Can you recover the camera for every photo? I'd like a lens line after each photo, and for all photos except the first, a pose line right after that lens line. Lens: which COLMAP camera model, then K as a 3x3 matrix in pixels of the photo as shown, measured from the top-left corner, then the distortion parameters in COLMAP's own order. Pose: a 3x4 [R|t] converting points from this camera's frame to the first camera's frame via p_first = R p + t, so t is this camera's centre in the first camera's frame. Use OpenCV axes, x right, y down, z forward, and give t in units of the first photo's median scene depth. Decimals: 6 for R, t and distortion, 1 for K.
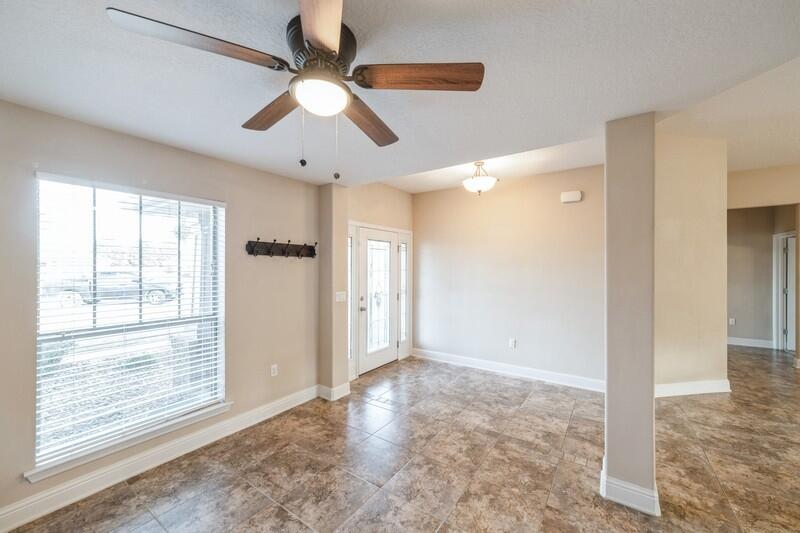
lens RADIAL K [[315.5, 0, 386.9], [0, 315.5, 282.2], [0, 0, 1]] dist [0.001752, 0.000130]
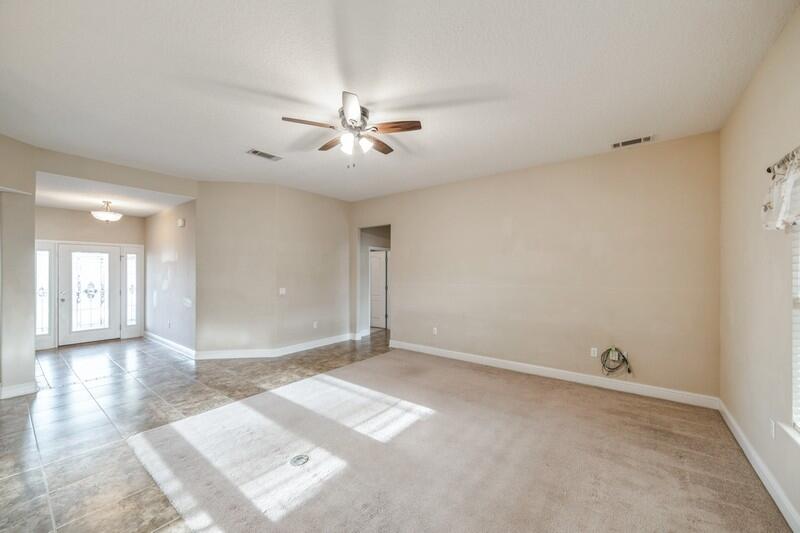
lens RADIAL K [[315.2, 0, 387.1], [0, 315.2, 270.8], [0, 0, 1]] dist [0.001711, 0.000240]
pose [[0.997806, -0.004119, -0.066081, 1.521919], [0.000634, 0.998612, -0.052666, 0.028343], [0.066207, 0.052509, 0.996423, -0.367923]]
